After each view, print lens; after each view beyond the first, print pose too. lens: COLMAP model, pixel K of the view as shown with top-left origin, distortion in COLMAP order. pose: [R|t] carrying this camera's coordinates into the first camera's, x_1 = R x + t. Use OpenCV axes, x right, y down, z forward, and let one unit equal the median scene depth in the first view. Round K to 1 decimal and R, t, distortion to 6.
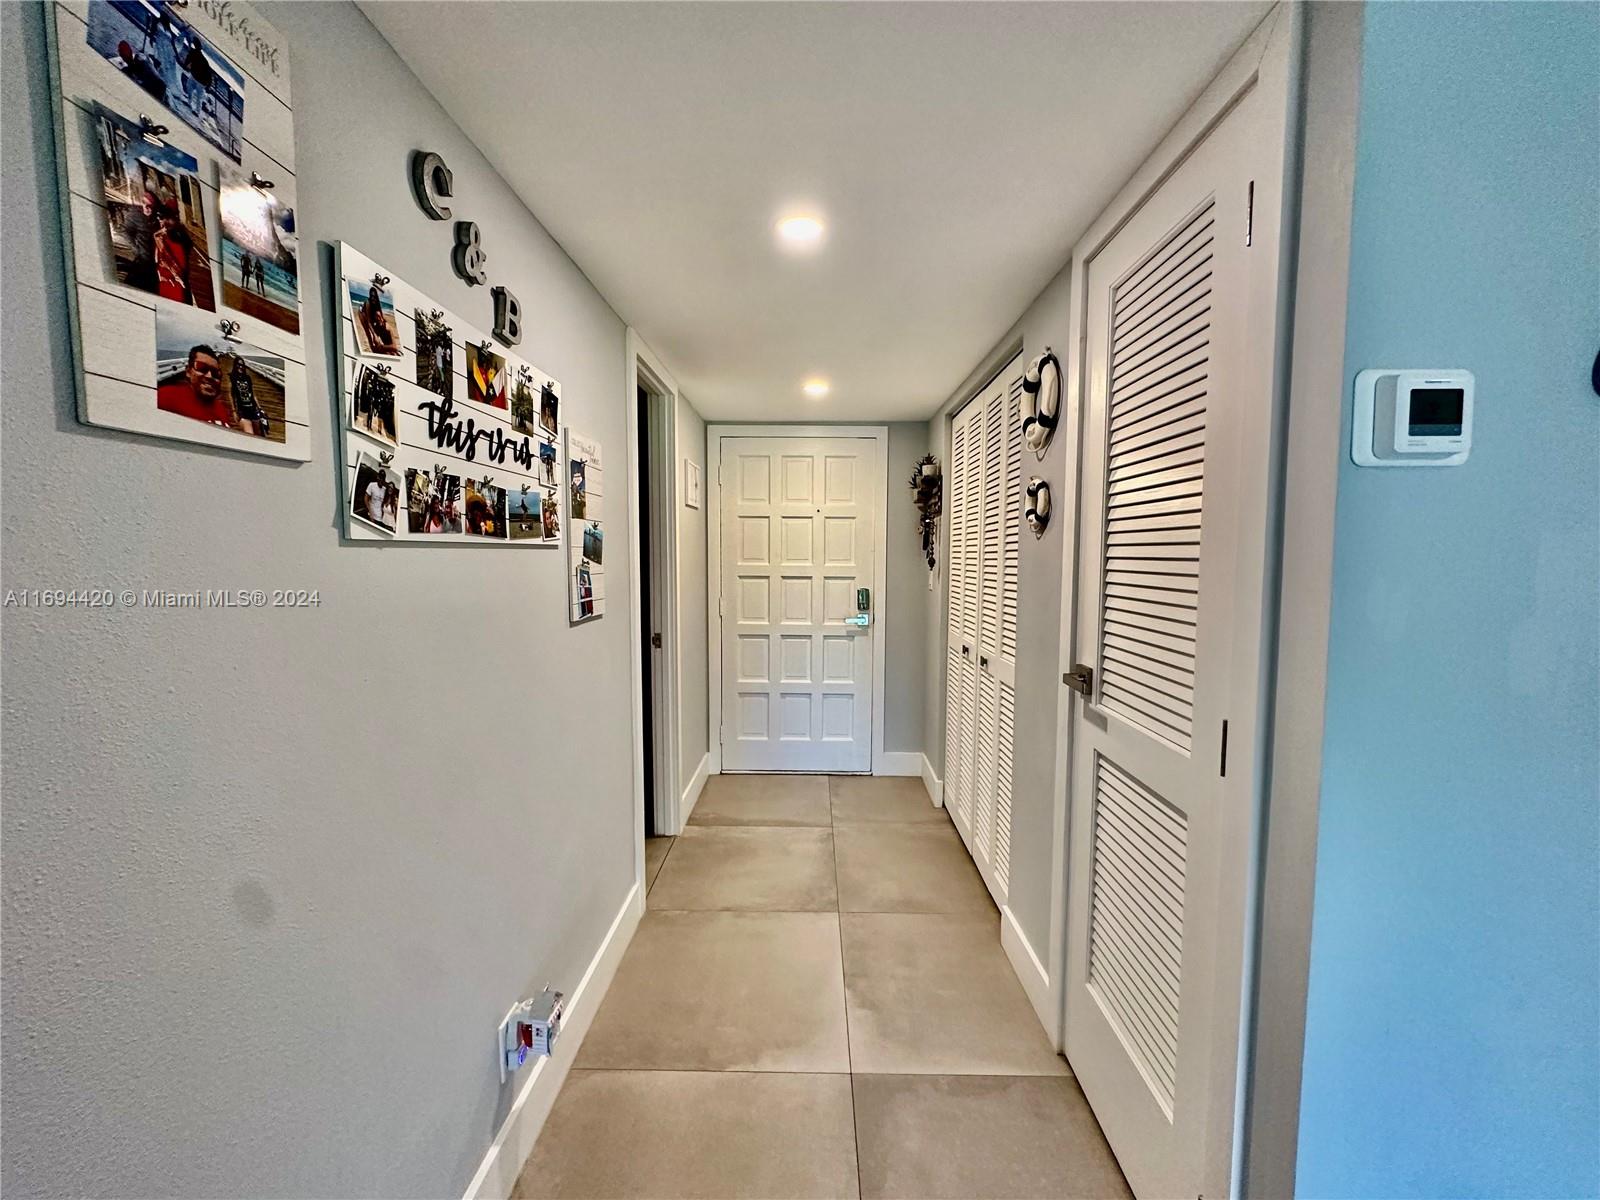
lens RADIAL K [[637.0, 0, 793.6], [0, 637.0, 603.5], [0, 0, 1]] dist [-0.005270, 0.001966]
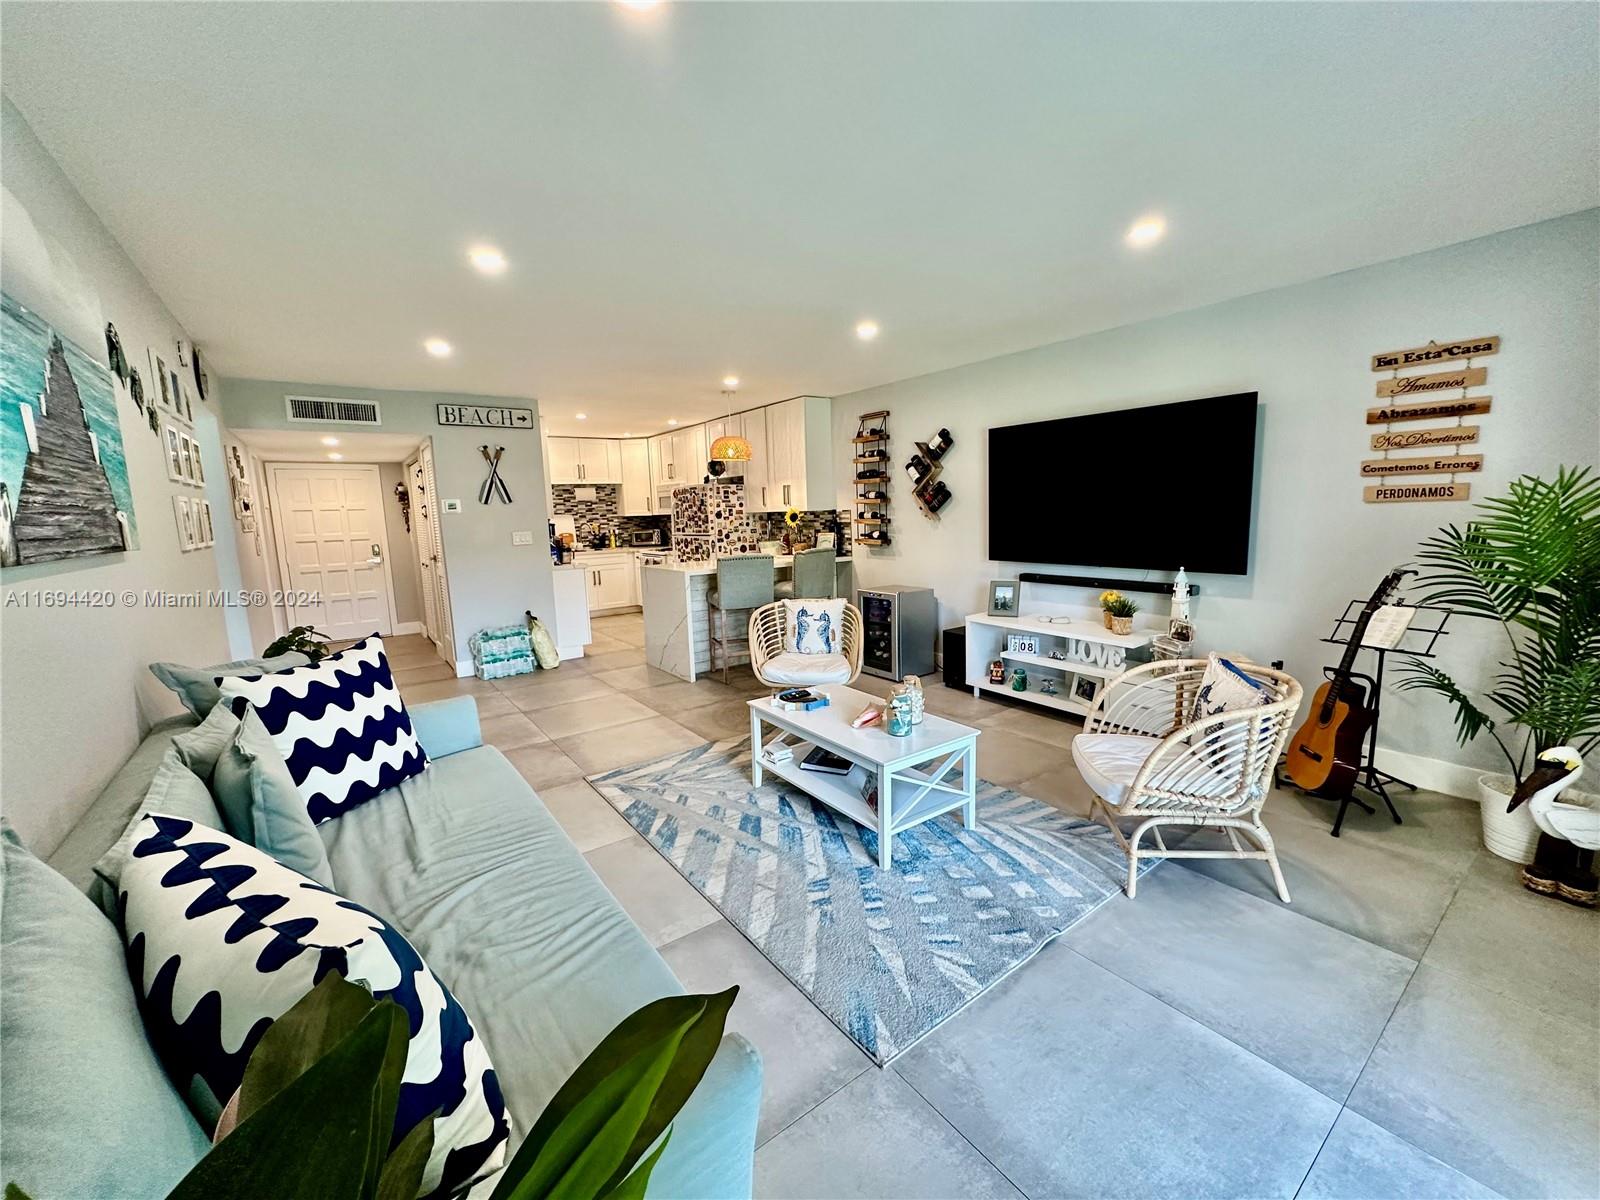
lens RADIAL K [[637.0, 0, 798.0], [0, 637.0, 599.0], [0, 0, 1]] dist [-0.005270, 0.001966]
pose [[0.784273, -0.113533, 0.609939, -0.161917], [0.081075, 0.993438, 0.080669, 0.174826], [-0.615095, -0.013815, 0.788332, -2.631454]]
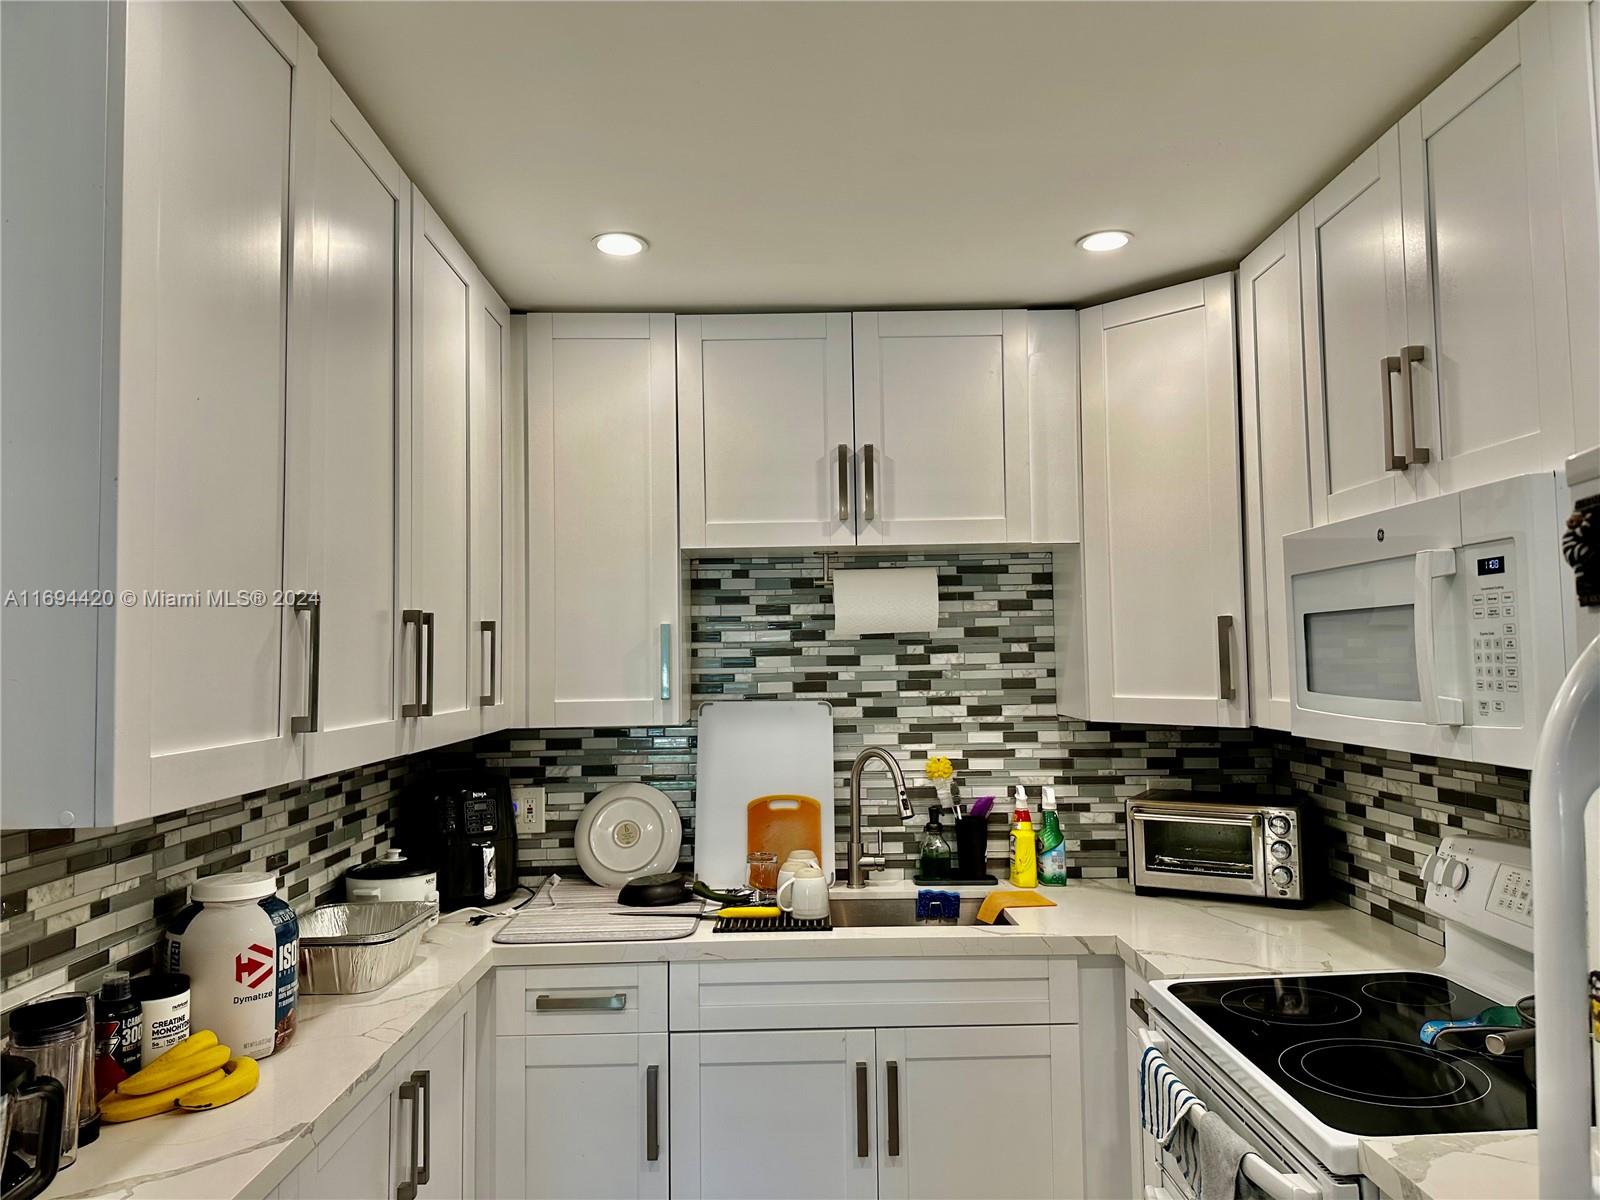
lens RADIAL K [[1109.8, 0, 798.1], [0, 1109.8, 570.0], [0, 0, 1]] dist [0.046765, -0.018829]
pose [[0.998620, -0.015646, 0.050131, 1.236064], [0.023184, 0.987876, -0.153501, -0.120198], [-0.047121, 0.154451, 0.986876, 0.231641]]
